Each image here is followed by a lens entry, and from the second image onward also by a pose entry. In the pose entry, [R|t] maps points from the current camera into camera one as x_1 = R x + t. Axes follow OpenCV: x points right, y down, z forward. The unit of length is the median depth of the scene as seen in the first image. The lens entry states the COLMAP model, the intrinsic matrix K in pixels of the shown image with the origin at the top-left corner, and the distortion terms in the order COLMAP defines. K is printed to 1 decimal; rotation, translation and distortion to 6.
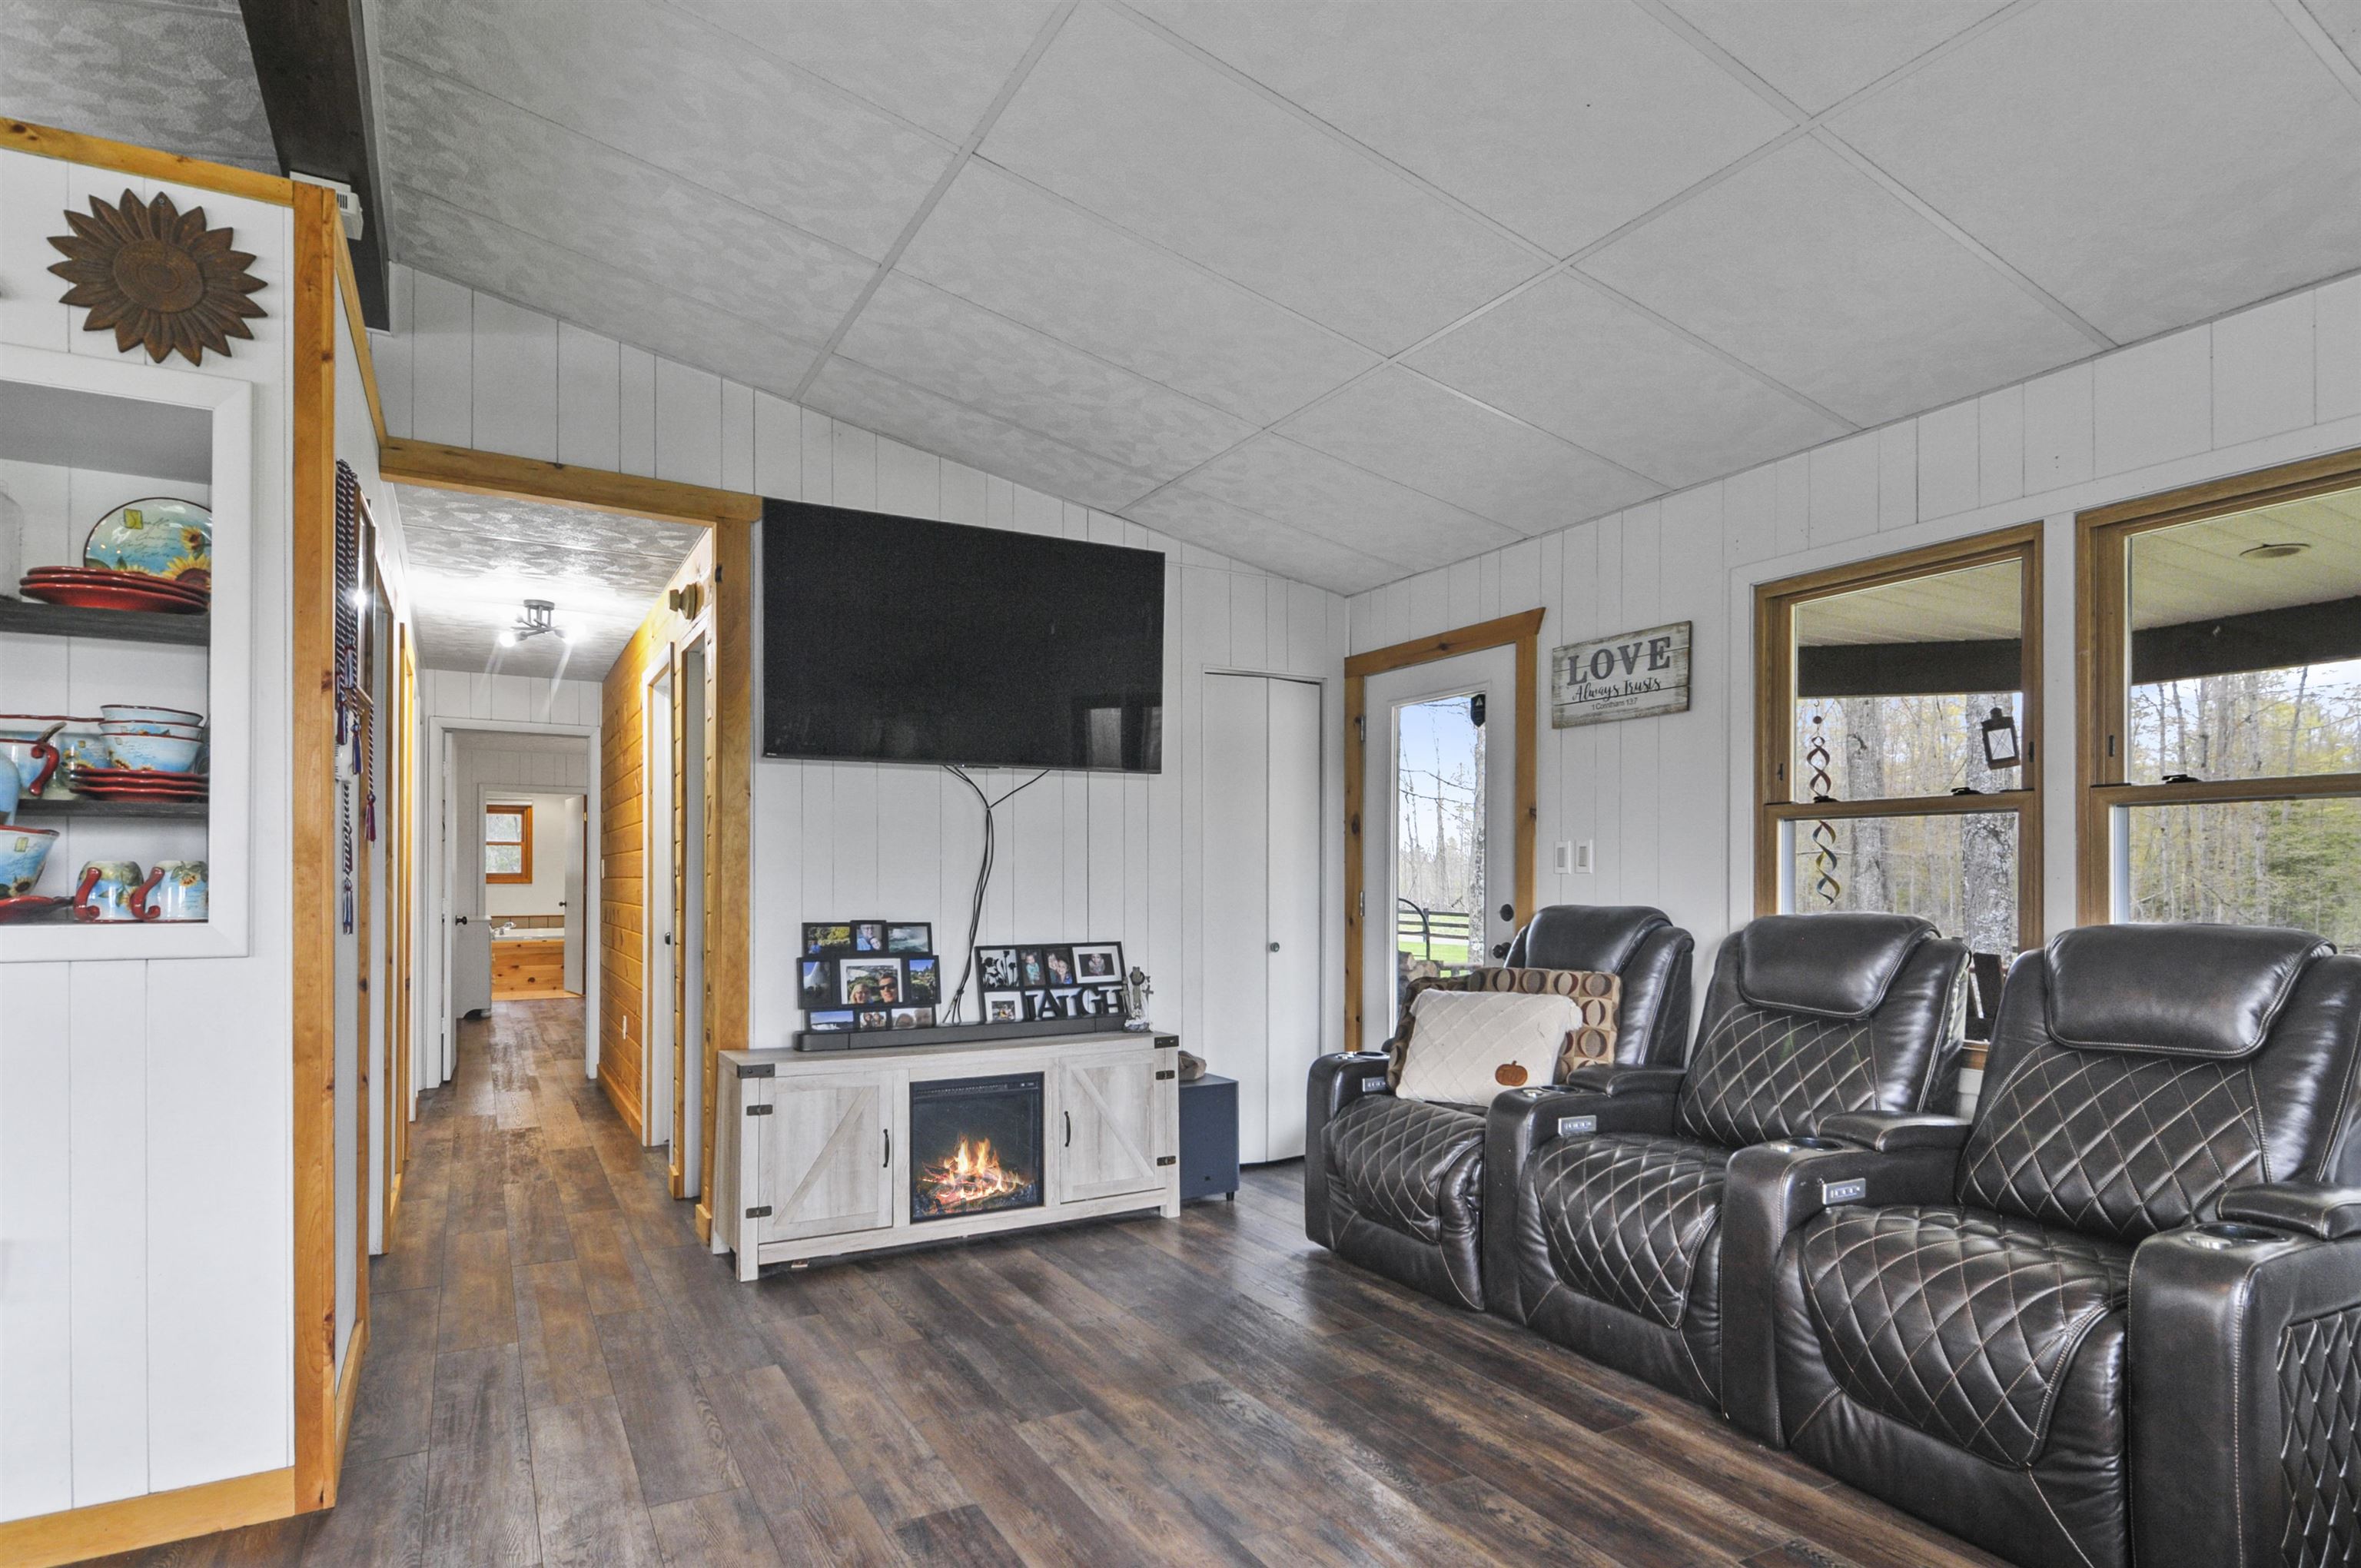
lens RADIAL K [[1256.9, 0, 1195.8], [0, 1256.9, 871.4], [0, 0, 1]] dist [-0.003920, -0.000216]
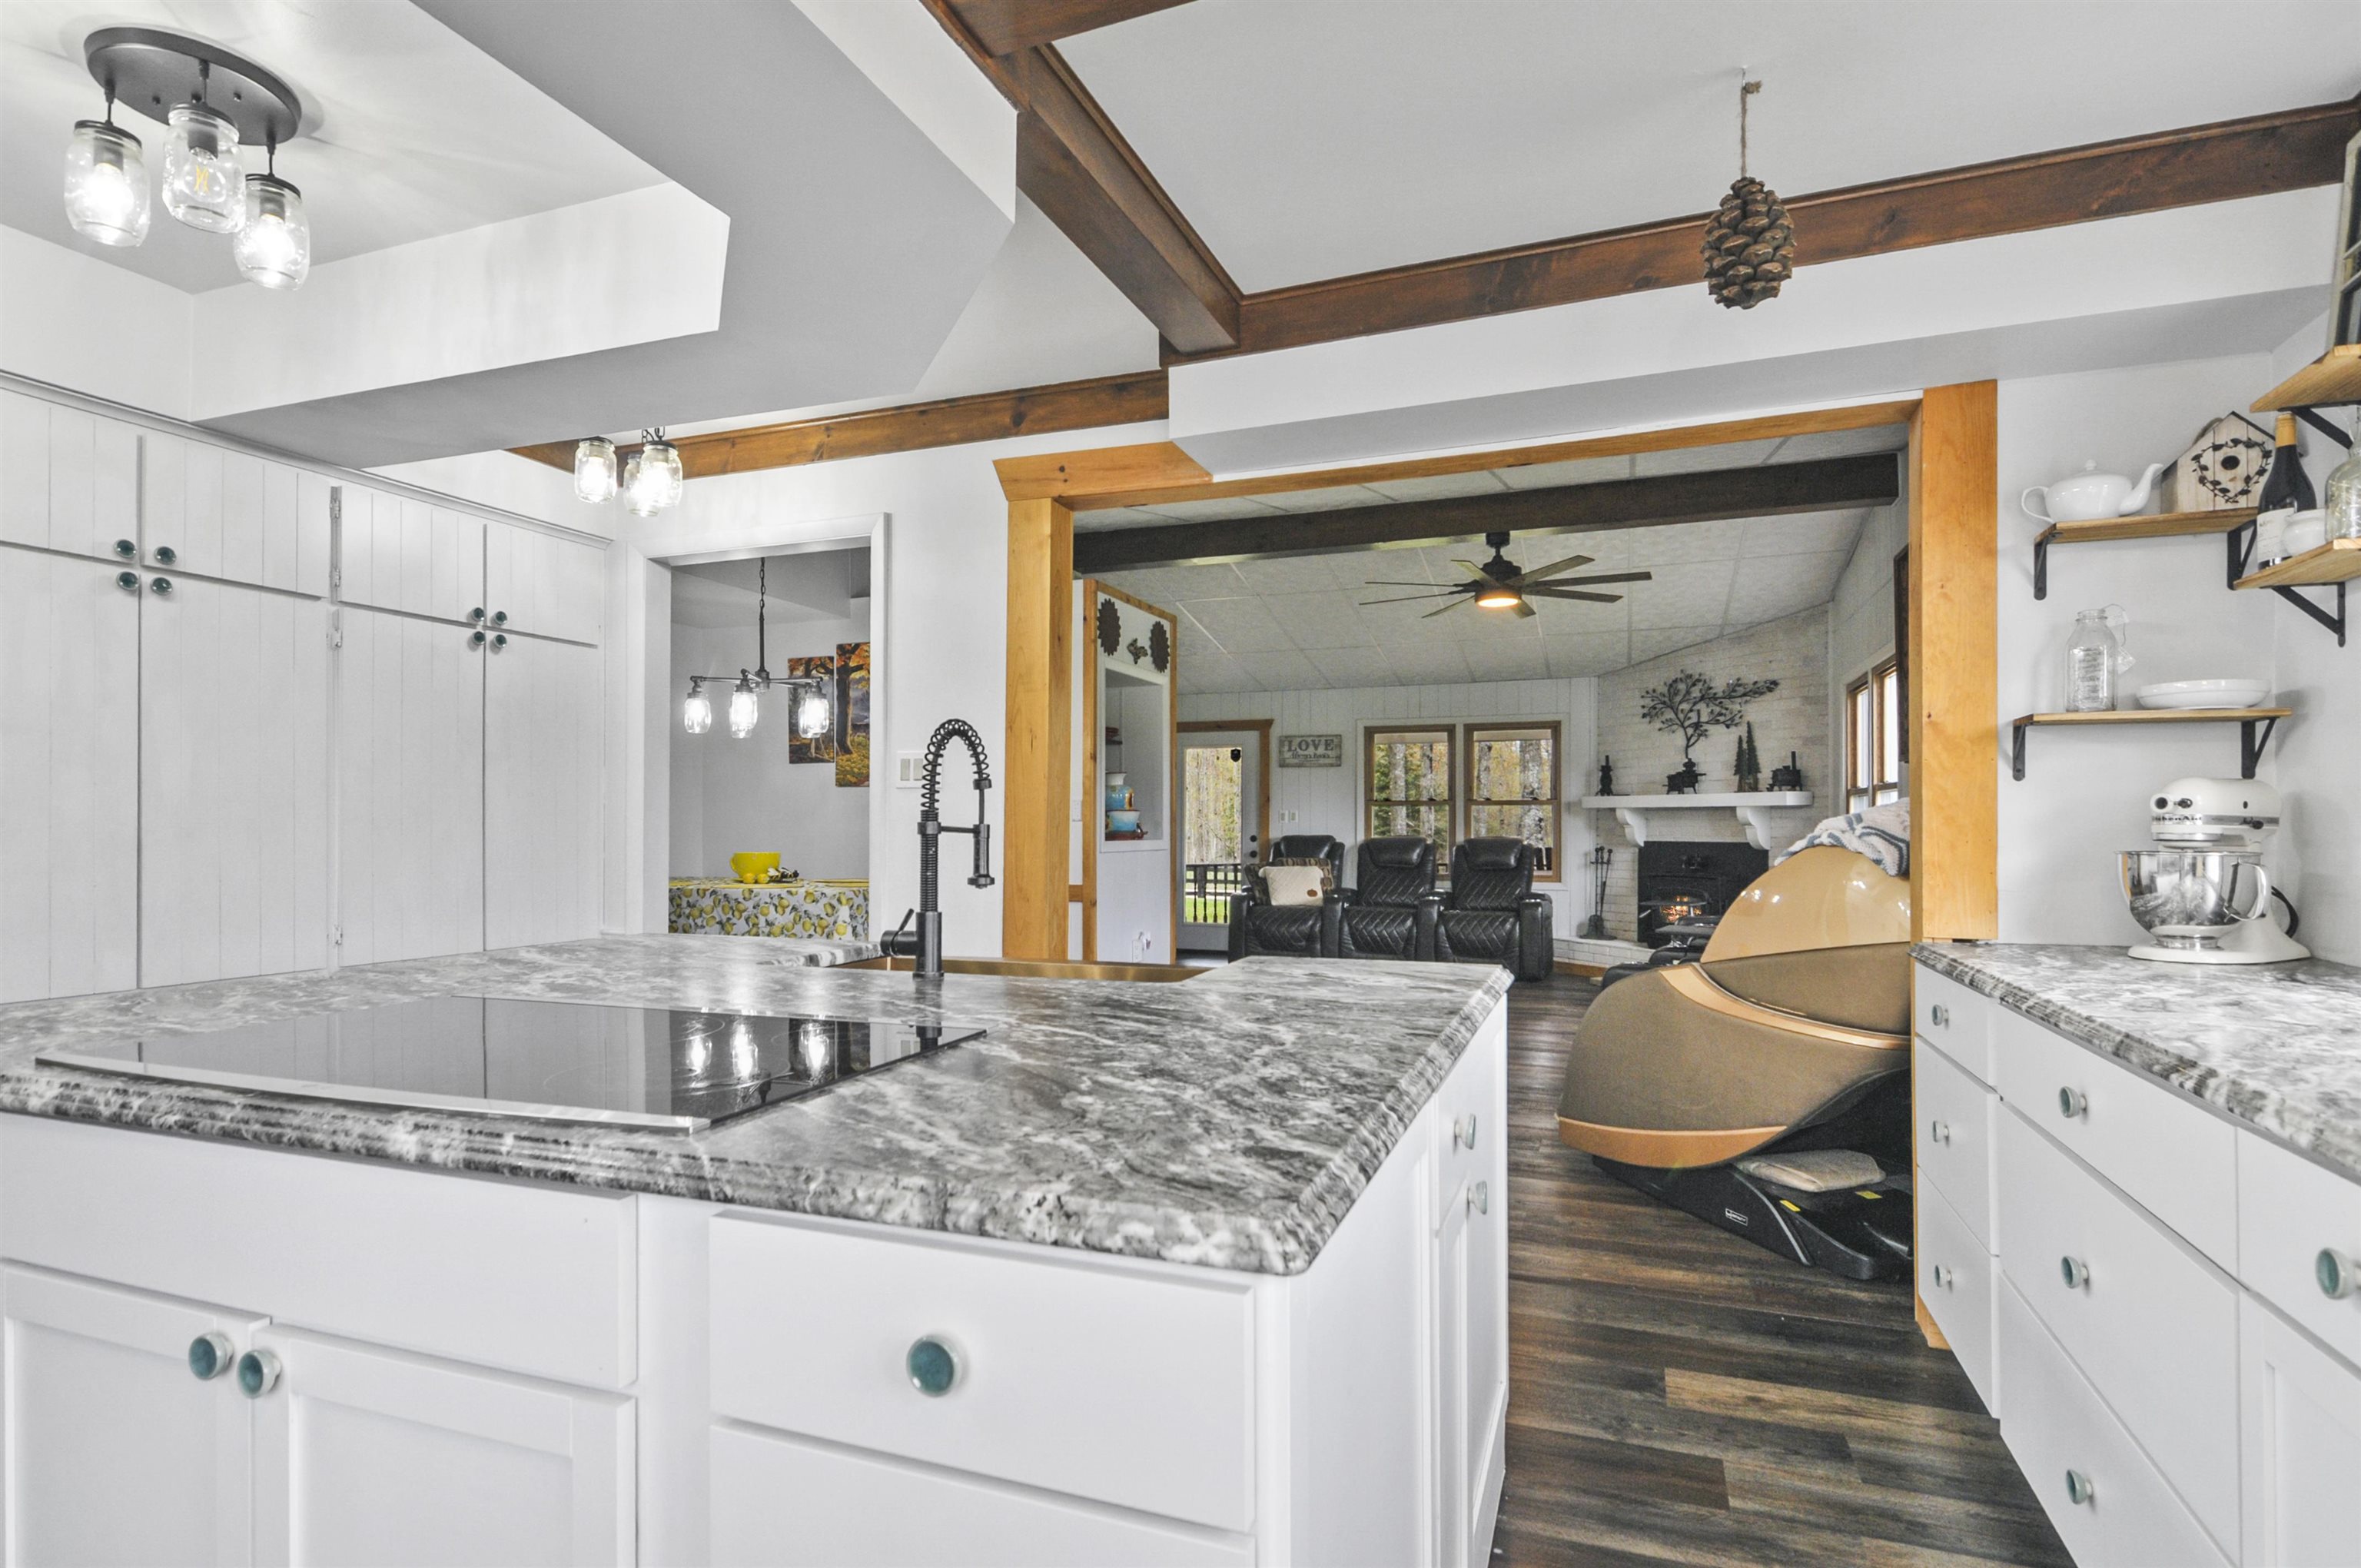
lens RADIAL K [[1157.1, 0, 1188.1], [0, 1157.1, 798.2], [0, 0, 1]] dist [-0.000530, -0.005962]
pose [[0.778273, 0.004484, 0.627910, -1.737505], [-0.000914, 0.999982, -0.006009, -0.044470], [-0.627925, 0.004102, 0.778263, -0.943269]]
